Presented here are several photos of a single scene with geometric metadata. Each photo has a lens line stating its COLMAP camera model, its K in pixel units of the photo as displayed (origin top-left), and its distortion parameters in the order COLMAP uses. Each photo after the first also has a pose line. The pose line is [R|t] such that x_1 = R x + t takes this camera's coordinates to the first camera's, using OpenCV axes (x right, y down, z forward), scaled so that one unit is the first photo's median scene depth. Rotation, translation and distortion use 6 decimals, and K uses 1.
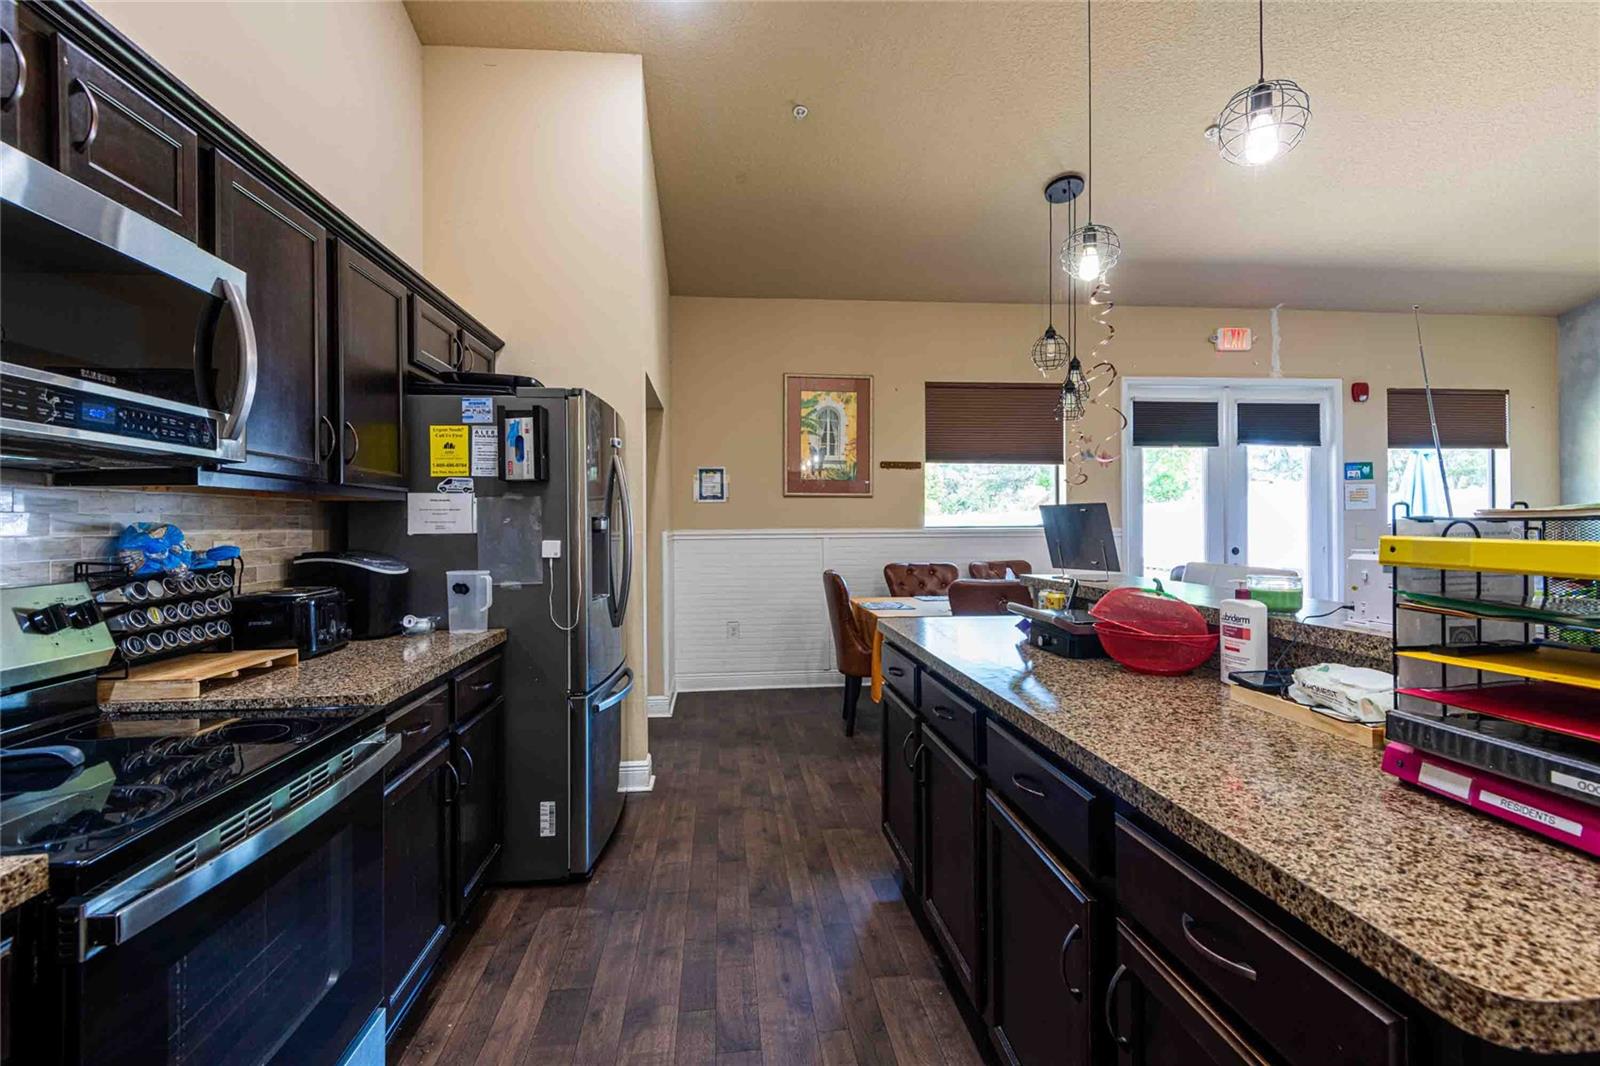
lens RADIAL K [[722.2, 0, 786.4], [0, 722.2, 524.0], [0, 0, 1]] dist [0.035919, -0.022325]
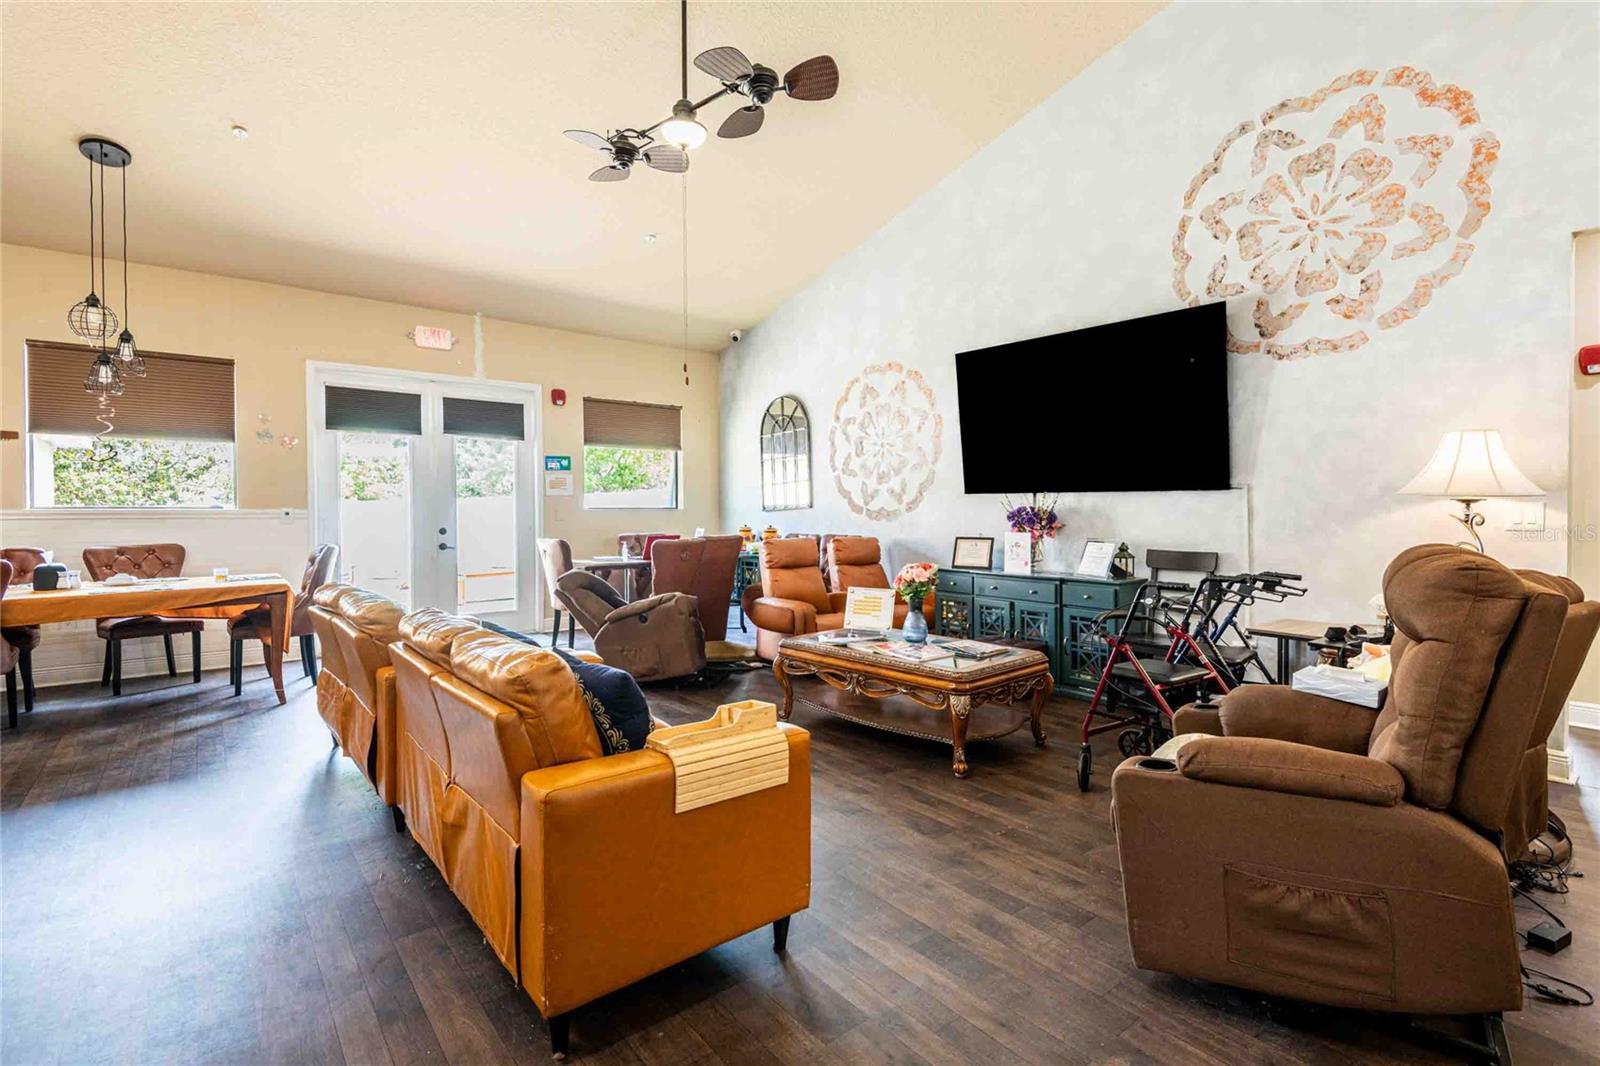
lens RADIAL K [[745.9, 0, 811.2], [0, 745.9, 526.8], [0, 0, 1]] dist [0.036024, -0.028864]
pose [[0.827197, -0.008056, 0.561855, 0.469847], [-0.002451, 0.999836, 0.017944, 0.009228], [-0.561907, -0.016221, 0.827041, -0.271282]]
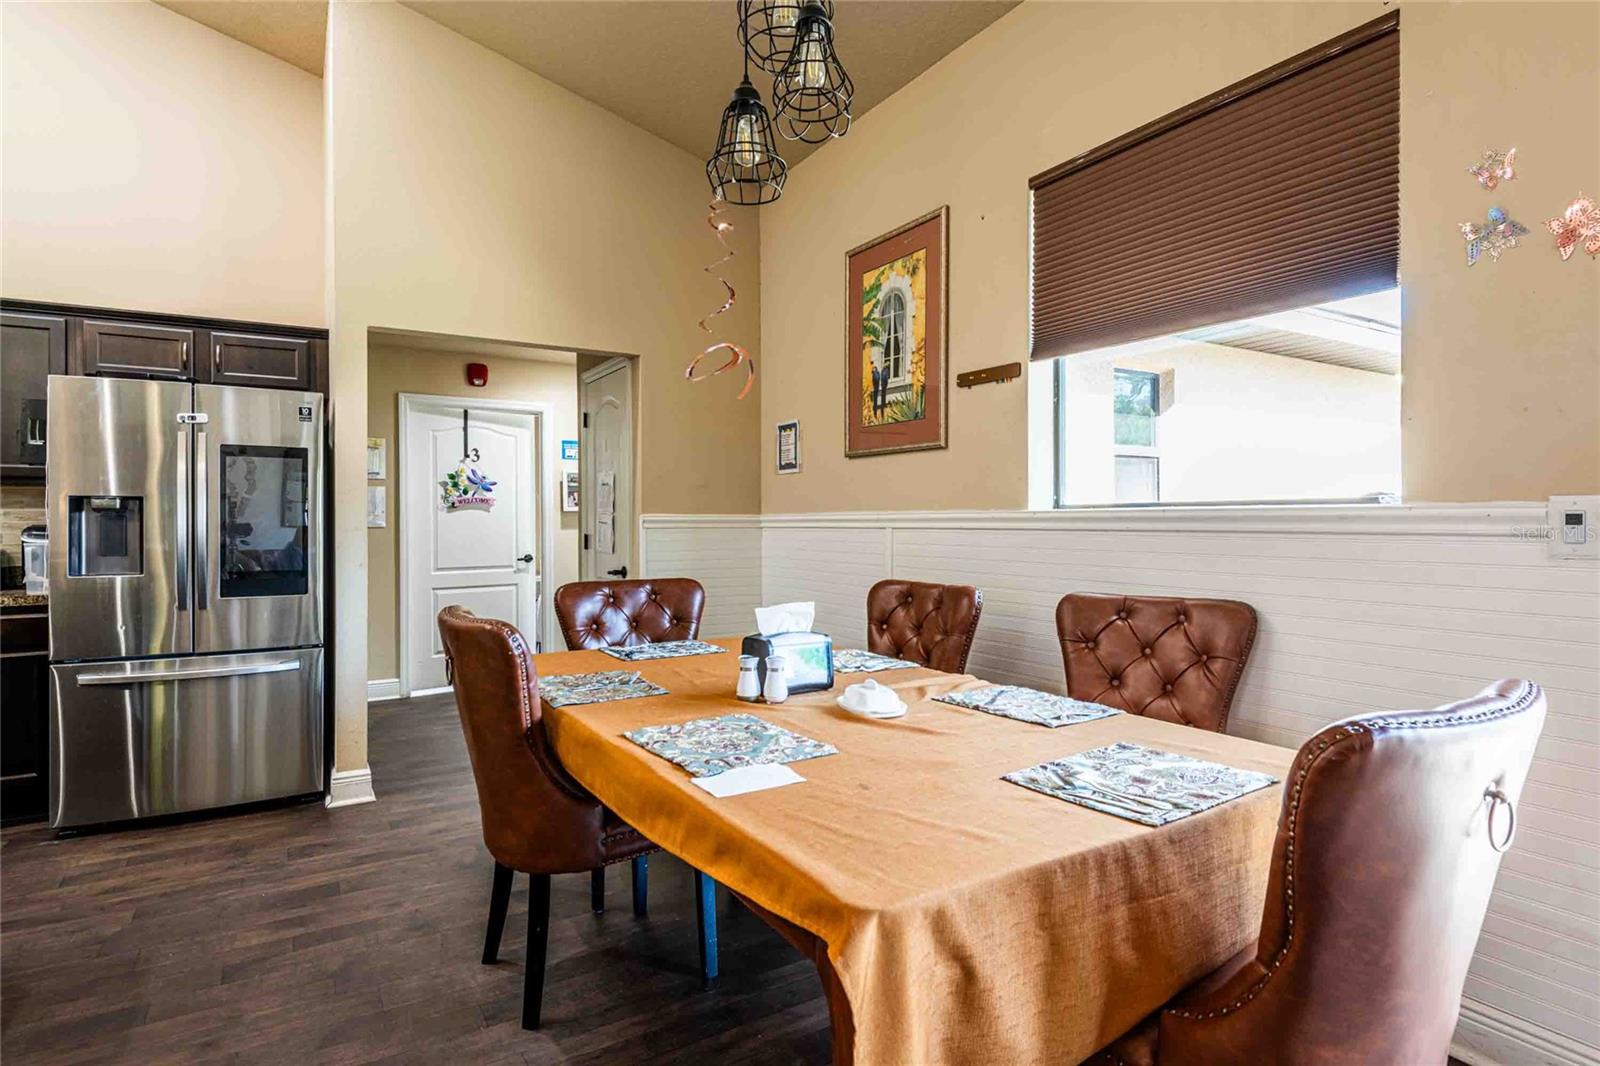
lens RADIAL K [[841.9, 0, 802.2], [0, 841.9, 526.0], [0, 0, 1]] dist [0.016489, -0.000160]
pose [[0.444543, 0.008480, -0.895717, 0.605649], [0.000029, 0.999955, 0.009482, 0.011471], [0.895757, -0.004241, 0.444523, 0.654946]]
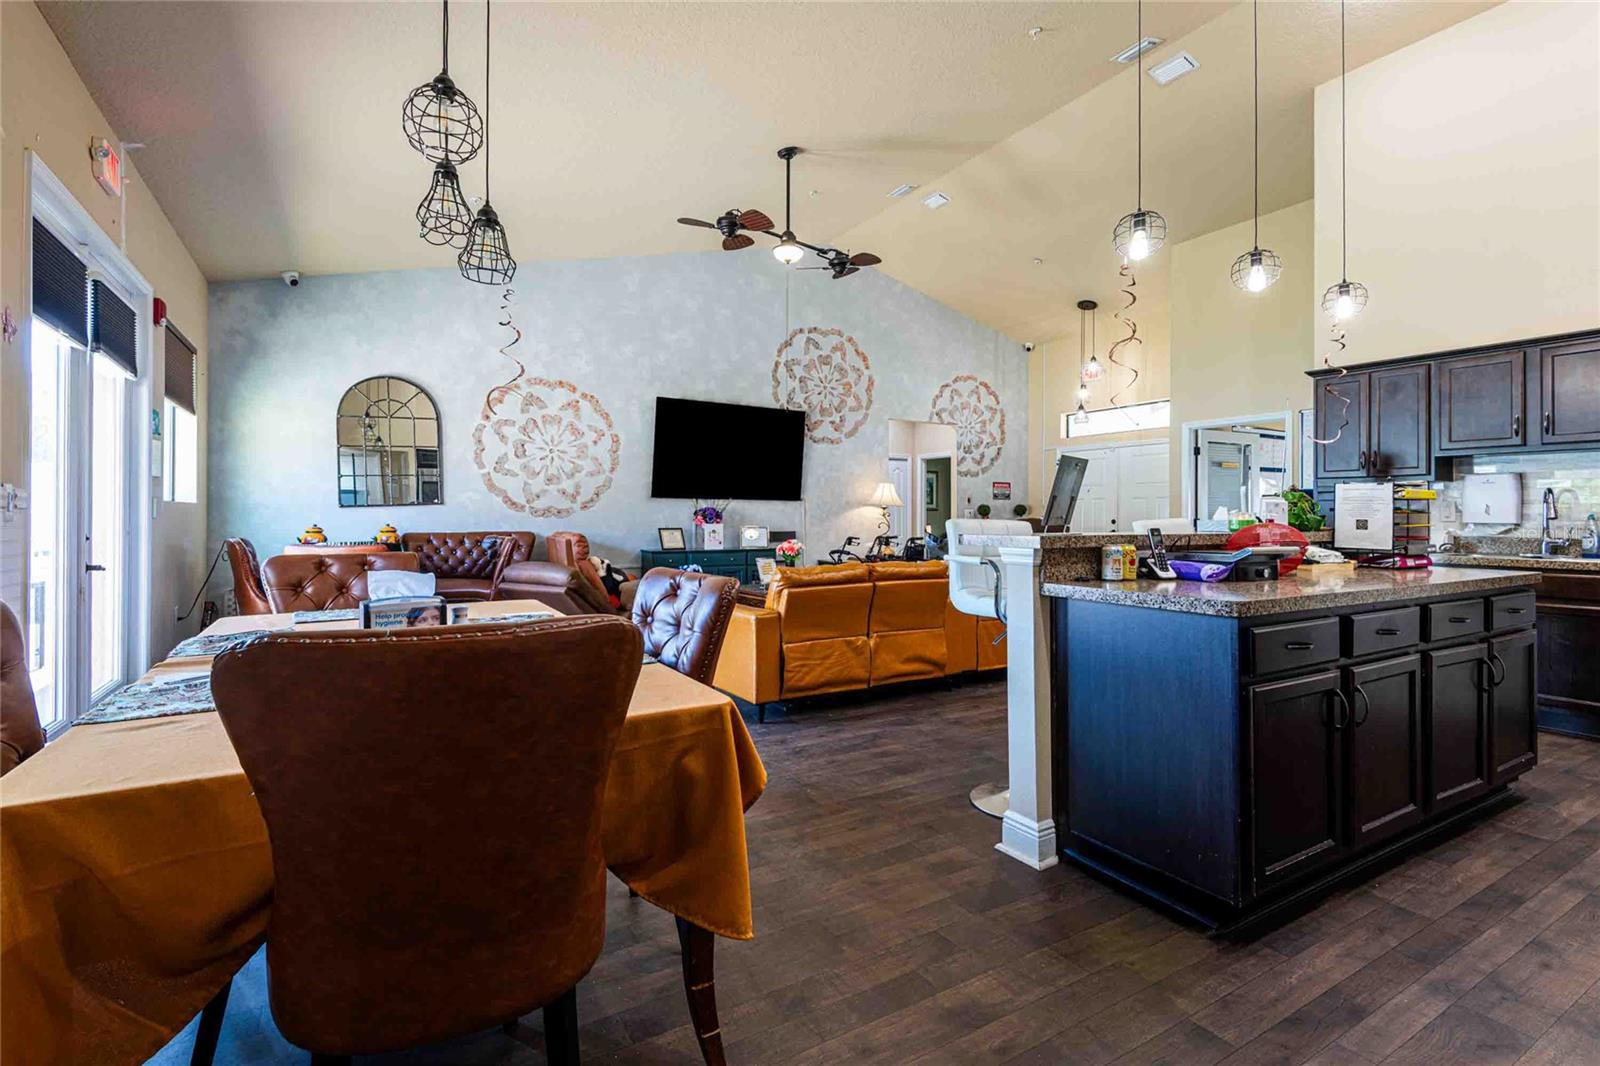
lens RADIAL K [[734.6, 0, 802.7], [0, 734.6, 511.3], [0, 0, 1]] dist [0.037346, -0.023187]
pose [[-0.433765, 0.011499, 0.900953, -0.157907], [-0.000480, 0.999915, -0.012993, 0.026315], [-0.901026, -0.006069, -0.433723, 0.805658]]
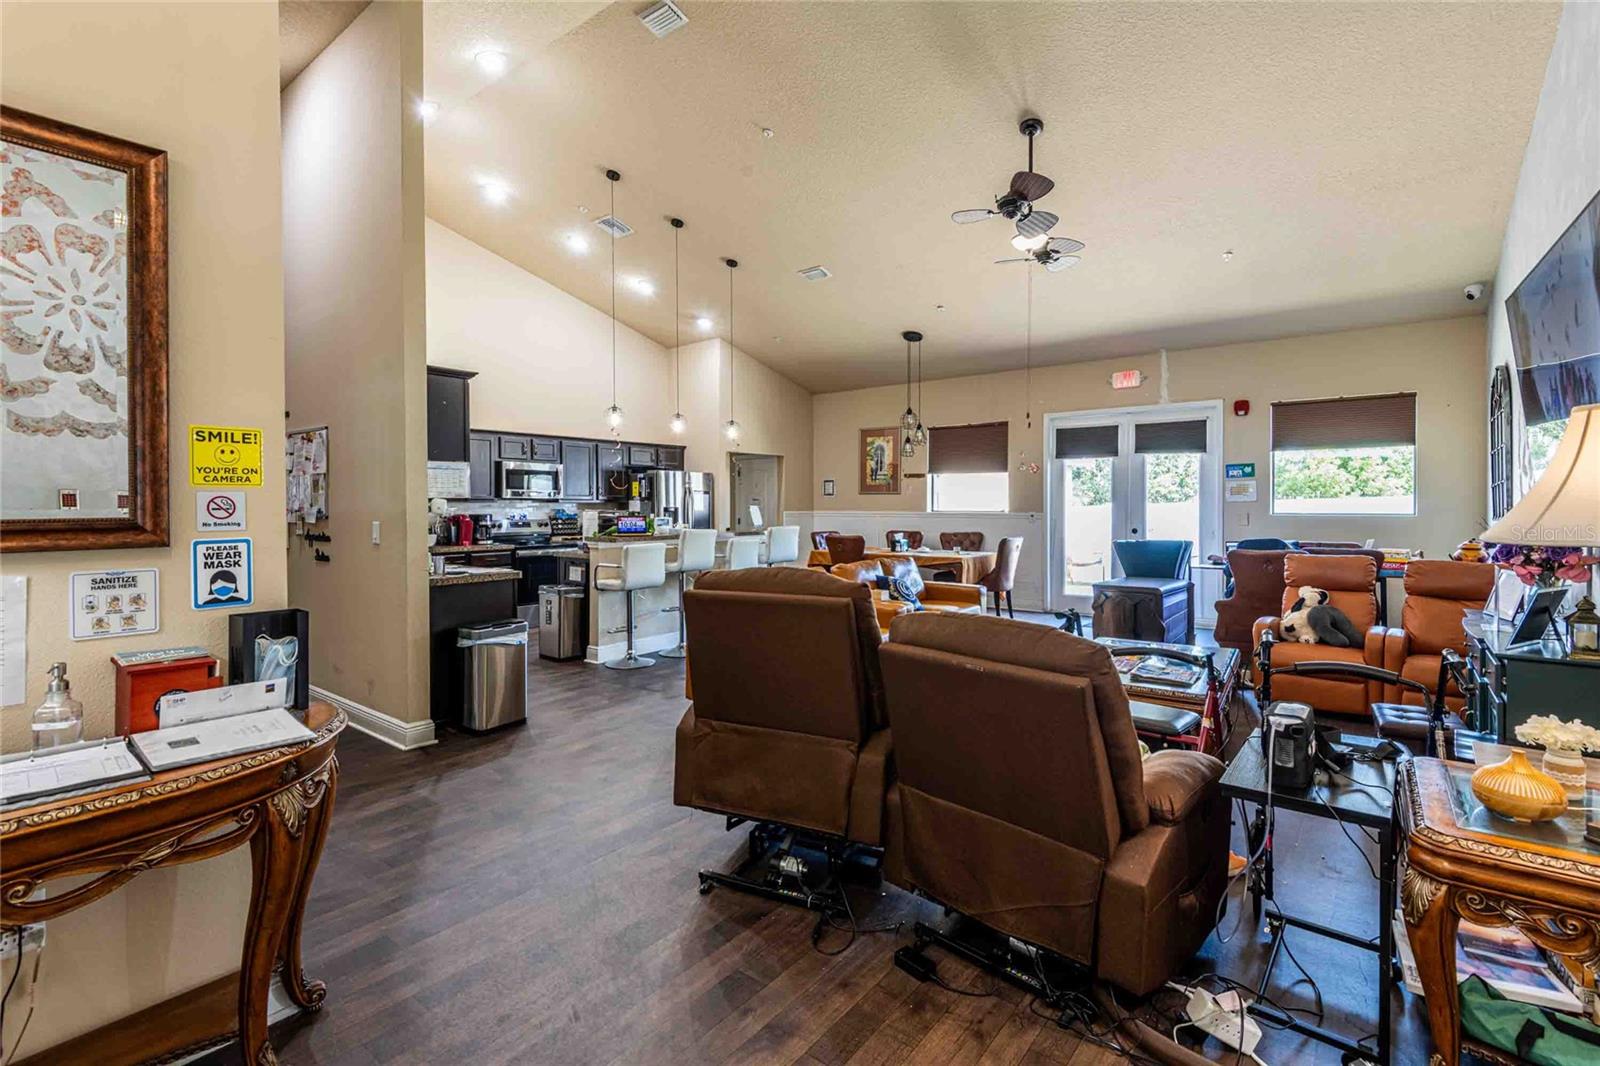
lens RADIAL K [[734.6, 0, 802.7], [0, 734.6, 511.3], [0, 0, 1]] dist [0.037346, -0.023187]
pose [[0.721271, 0.012101, -0.692547, 1.217196], [-0.003475, 0.999898, 0.013851, -0.018699], [0.692644, -0.007584, 0.721240, -0.484633]]
